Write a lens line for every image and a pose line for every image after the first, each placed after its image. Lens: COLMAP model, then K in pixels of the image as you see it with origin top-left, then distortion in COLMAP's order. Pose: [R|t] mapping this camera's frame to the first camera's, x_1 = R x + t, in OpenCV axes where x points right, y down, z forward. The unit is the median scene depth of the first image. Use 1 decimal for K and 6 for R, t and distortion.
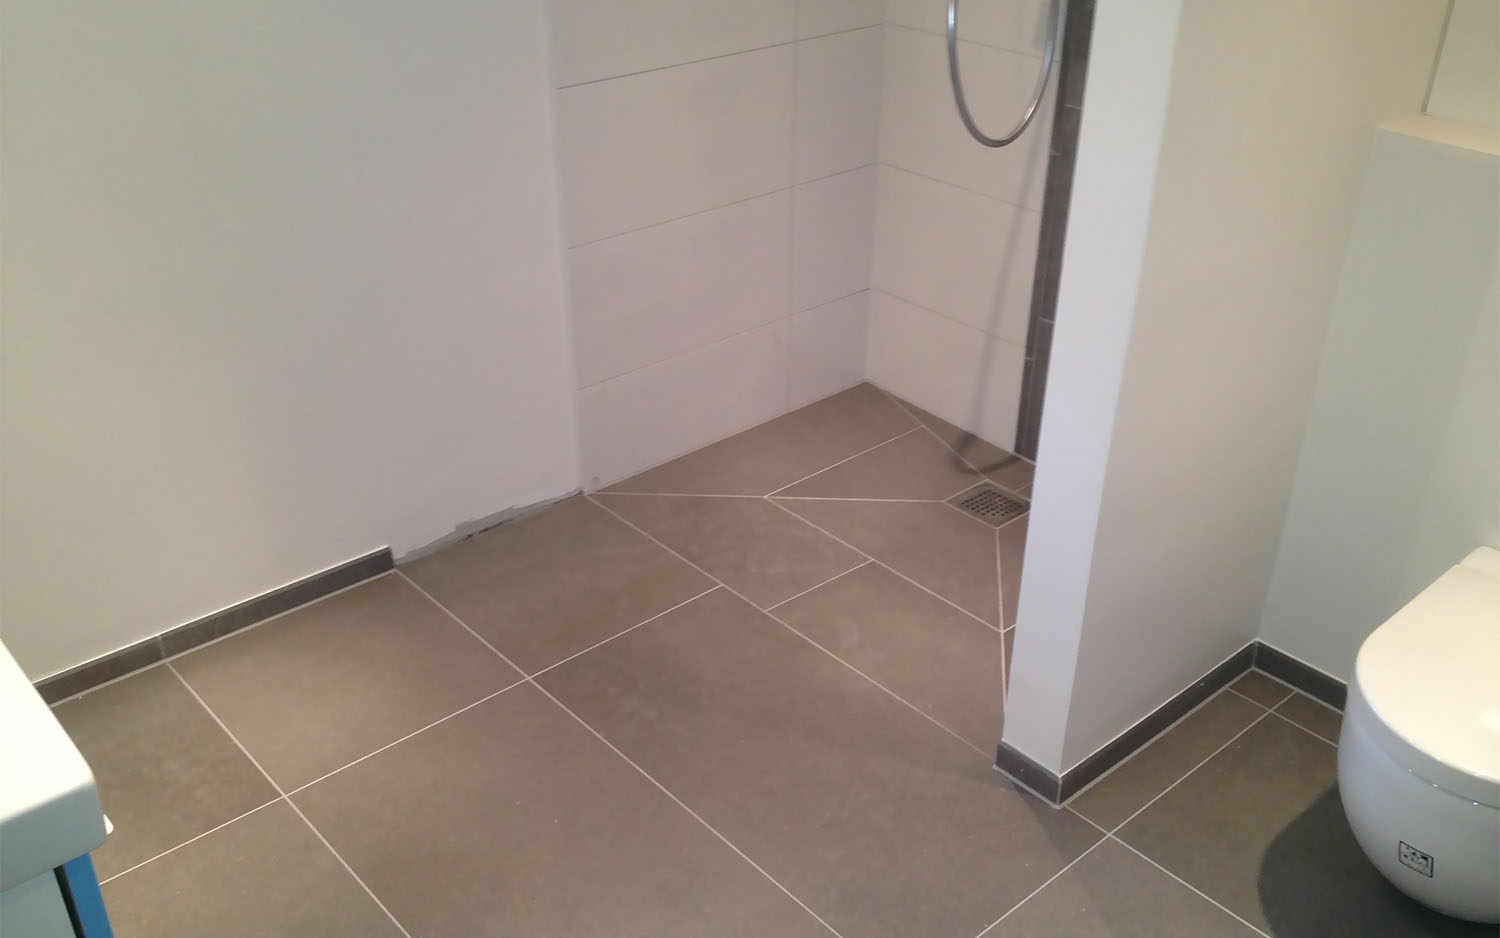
lens RADIAL K [[1373.3, 0, 746.8], [0, 1373.3, 504.3], [0, 0, 1]] dist [0.088779, -0.171631]
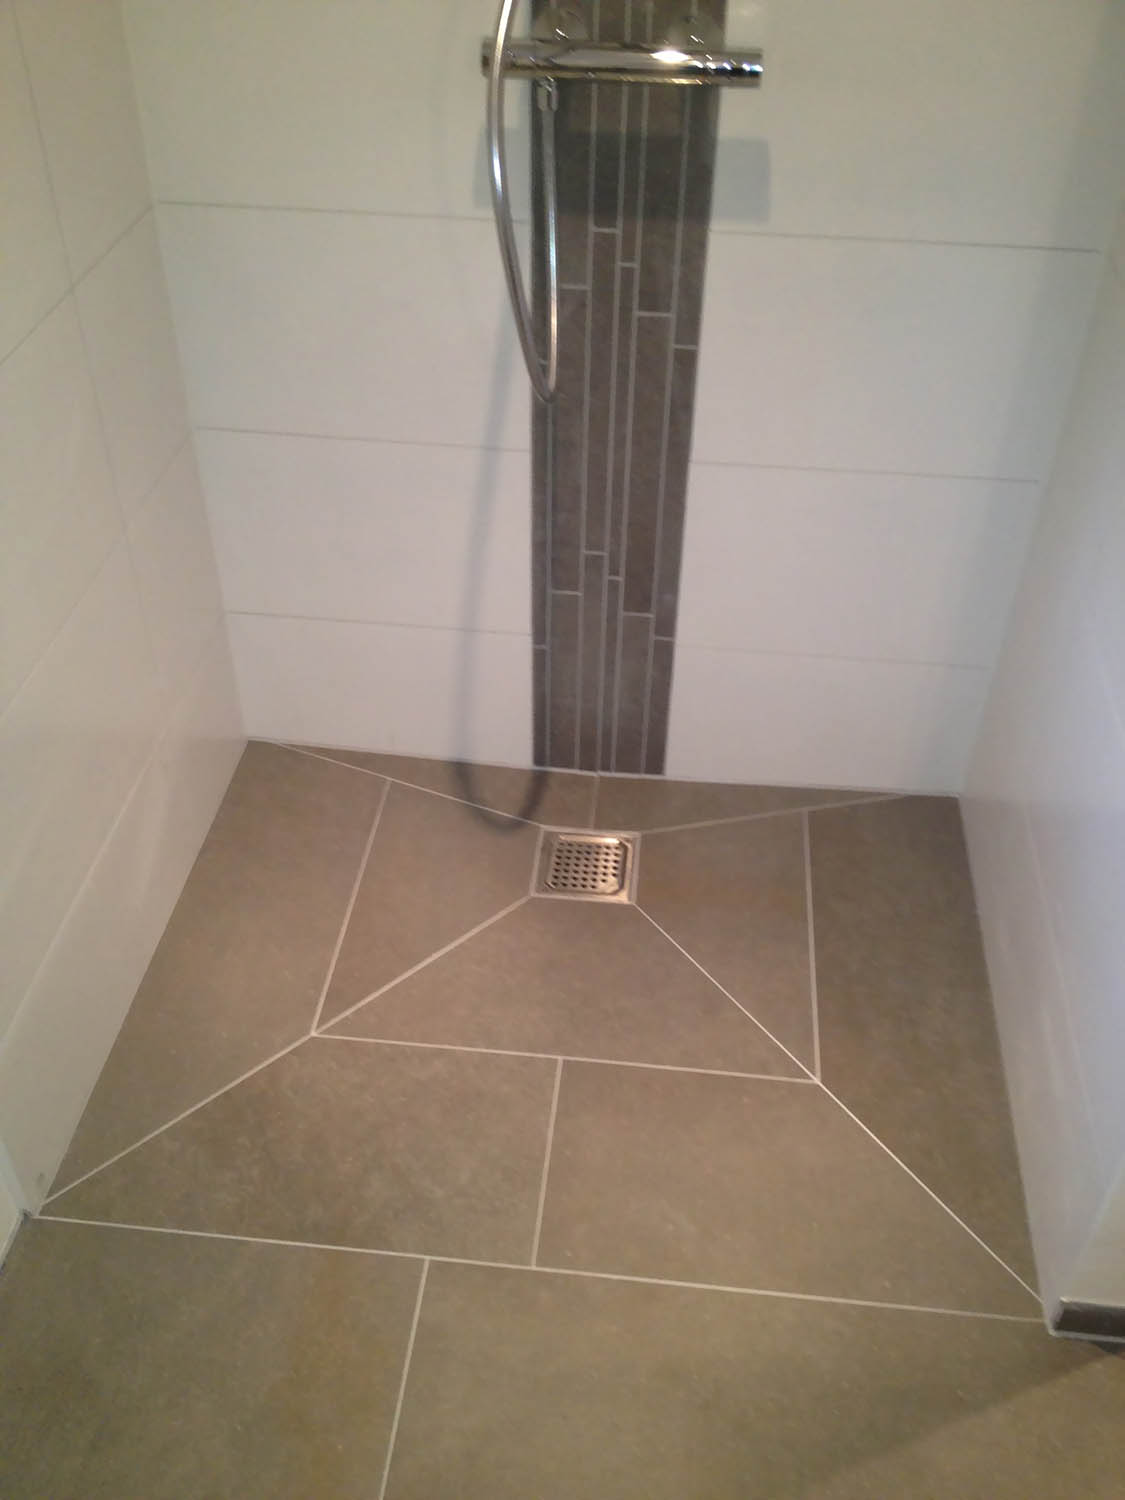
lens RADIAL K [[1354.0, 0, 562.5], [0, 1354.0, 750.0], [0, 0, 1]] dist [0.034779, -0.003467]
pose [[0.729776, -0.438706, 0.524370, -0.200470], [0.335533, 0.898075, 0.284393, -0.304617], [-0.595688, -0.031599, 0.802594, 0.554670]]
